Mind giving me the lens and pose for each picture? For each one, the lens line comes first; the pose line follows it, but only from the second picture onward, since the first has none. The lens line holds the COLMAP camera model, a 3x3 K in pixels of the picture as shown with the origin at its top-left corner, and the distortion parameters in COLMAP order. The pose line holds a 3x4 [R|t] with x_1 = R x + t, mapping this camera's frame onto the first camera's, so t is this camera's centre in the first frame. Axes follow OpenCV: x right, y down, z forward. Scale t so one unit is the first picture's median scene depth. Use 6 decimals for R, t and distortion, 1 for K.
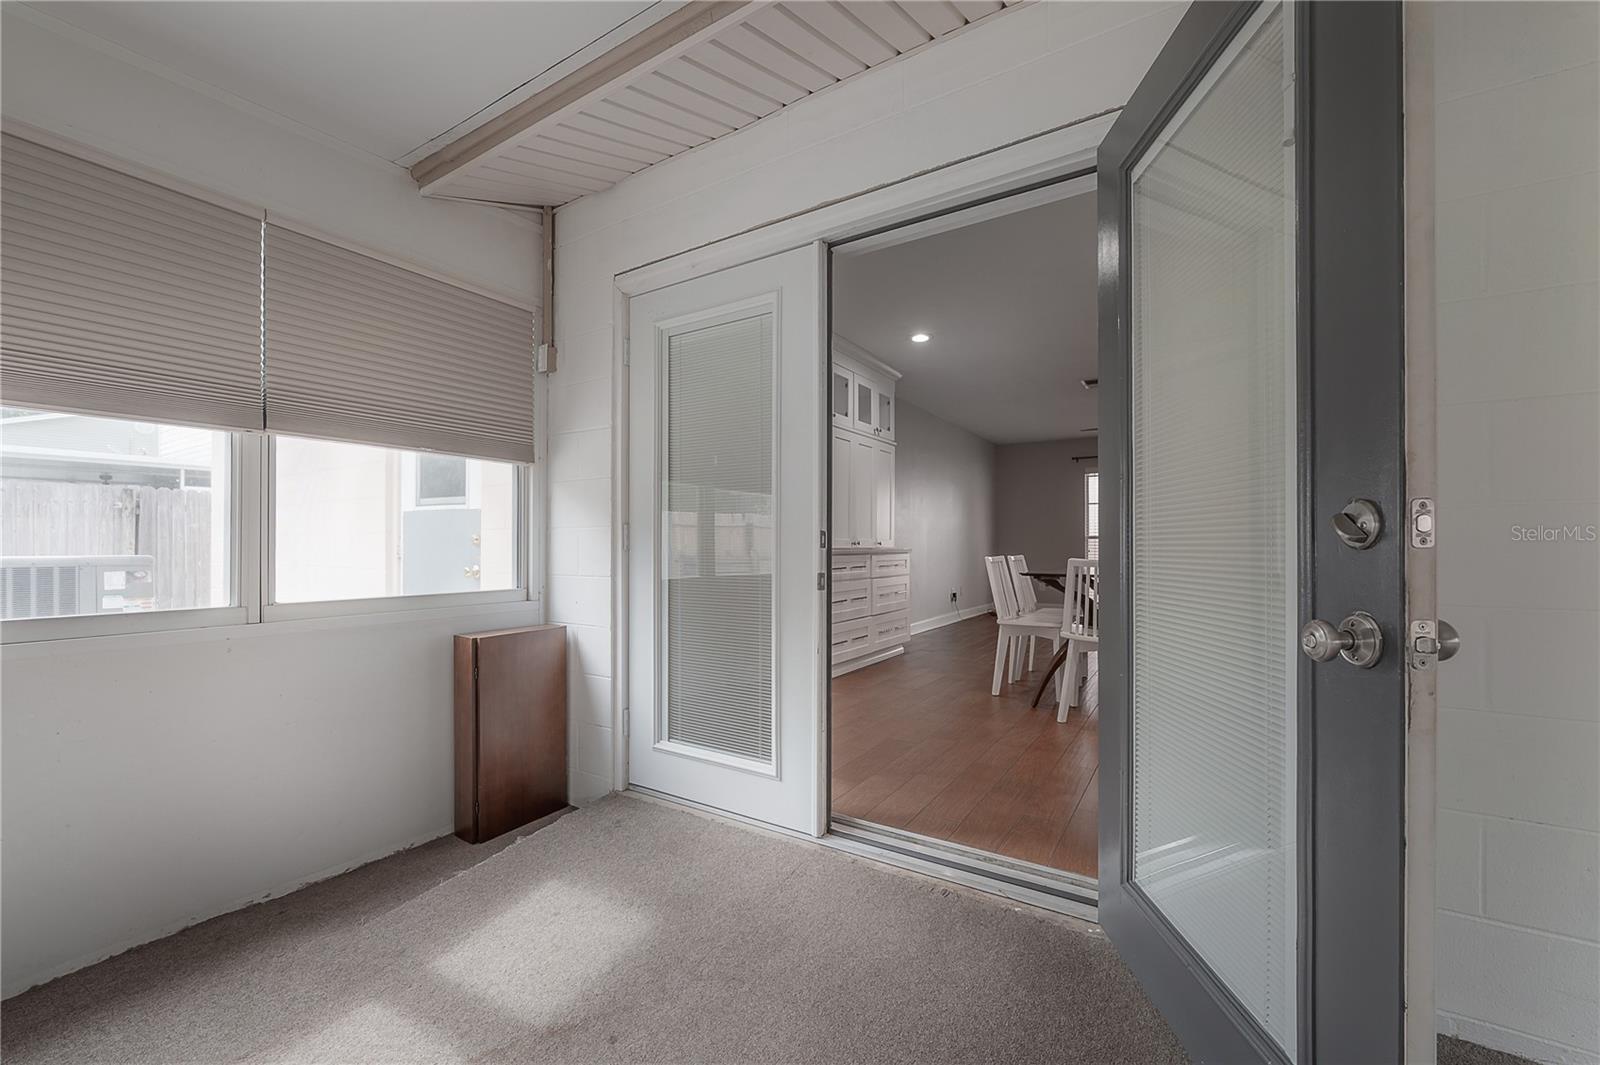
lens RADIAL K [[645.8, 0, 803.6], [0, 645.8, 544.4], [0, 0, 1]] dist [-0.000294, -0.000004]
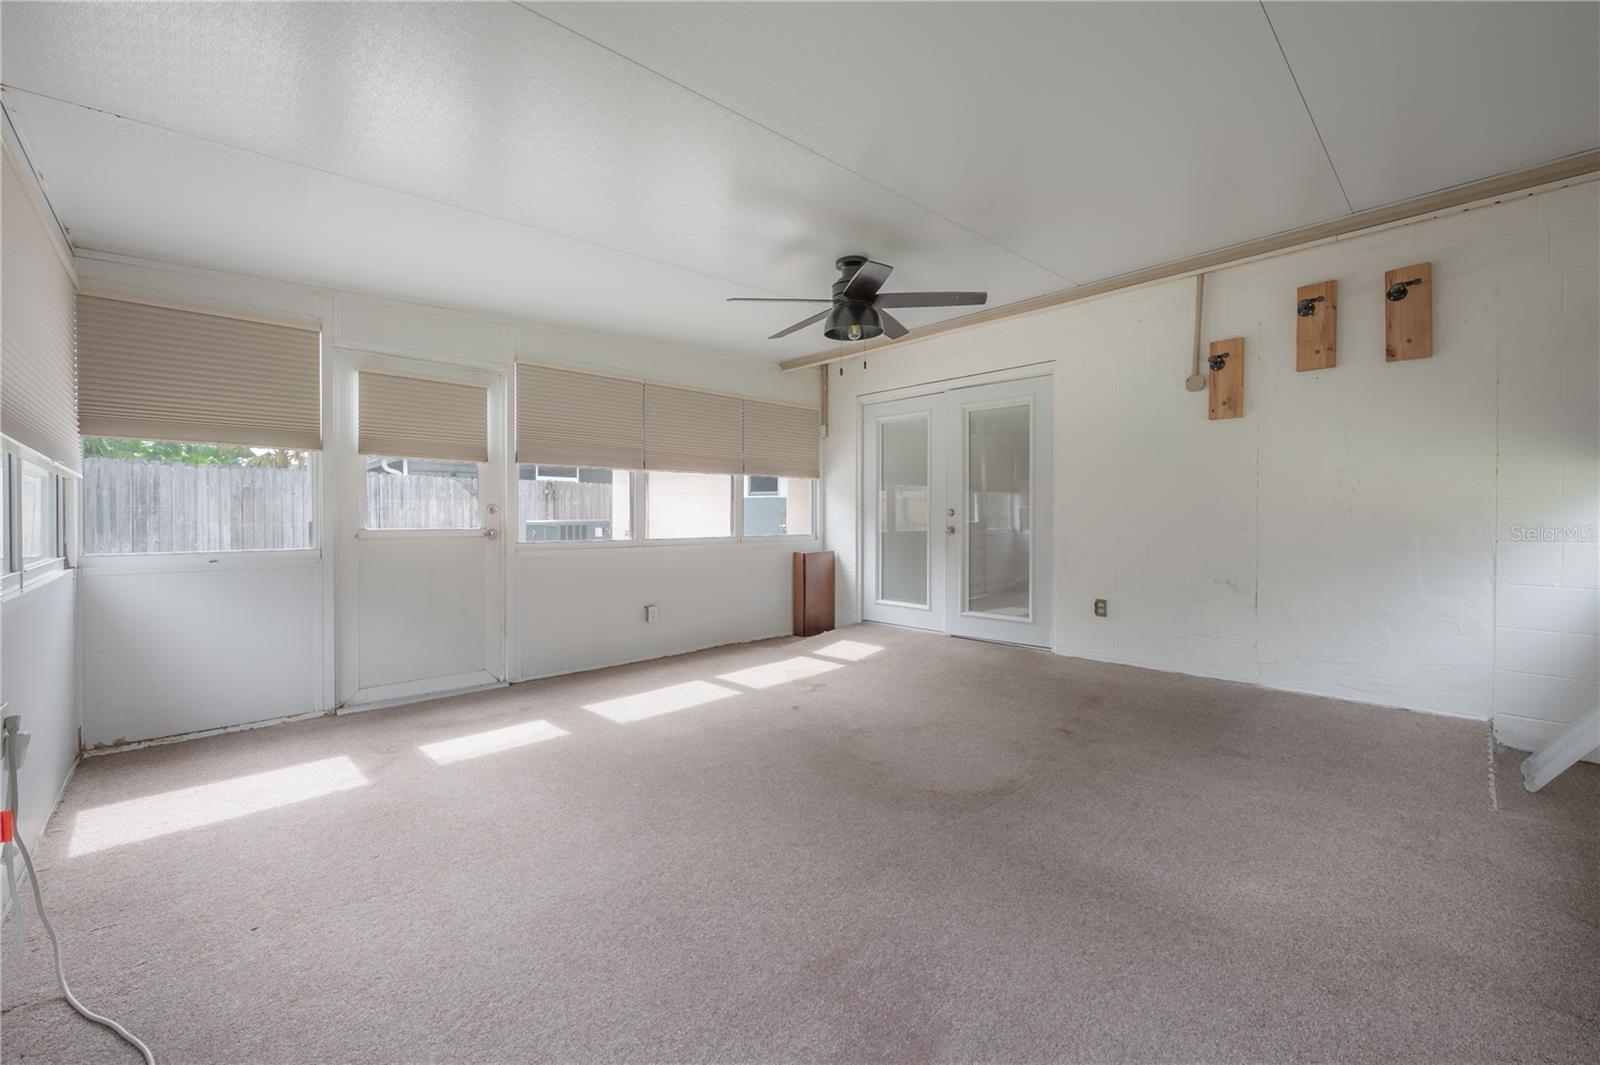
lens RADIAL K [[644.2, 0, 796.1], [0, 644.2, 519.9], [0, 0, 1]] dist [-0.000966, 0.000014]
pose [[0.969133, 0.002611, -0.246525, 0.058696], [-0.000382, 0.999959, 0.009091, -0.001503], [0.246539, -0.008716, 0.969094, -1.256889]]
